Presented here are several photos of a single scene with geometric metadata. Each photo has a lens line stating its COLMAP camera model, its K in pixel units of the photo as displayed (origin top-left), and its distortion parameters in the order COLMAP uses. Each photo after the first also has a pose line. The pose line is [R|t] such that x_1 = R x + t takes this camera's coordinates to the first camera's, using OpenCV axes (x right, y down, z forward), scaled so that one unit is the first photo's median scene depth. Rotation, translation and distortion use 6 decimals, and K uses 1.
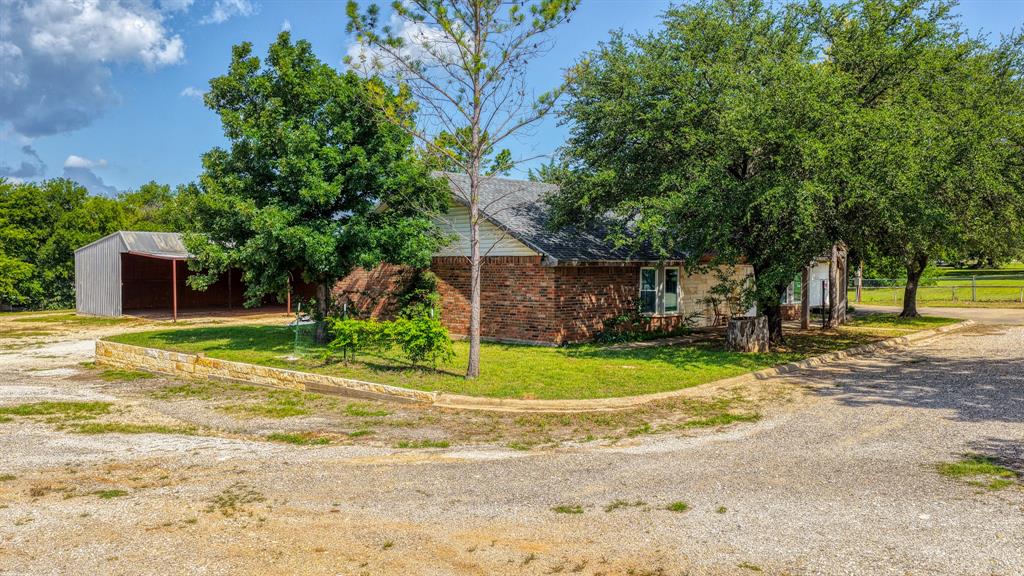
lens RADIAL K [[848.1, 0, 514.2], [0, 848.1, 297.6], [0, 0, 1]] dist [0.002557, 0.009446]
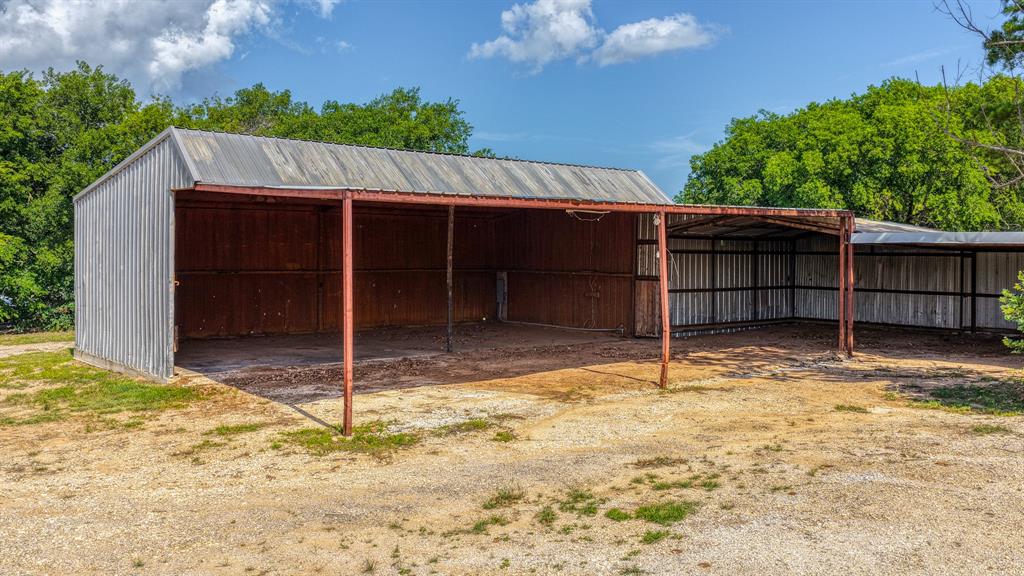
lens RADIAL K [[848.1, 0, 514.2], [0, 848.1, 297.6], [0, 0, 1]] dist [0.002557, 0.009446]
pose [[0.994185, 0.011130, -0.107105, -0.265499], [-0.010278, 0.999911, 0.008507, -0.013012], [0.107190, -0.007356, 0.994211, 0.618452]]
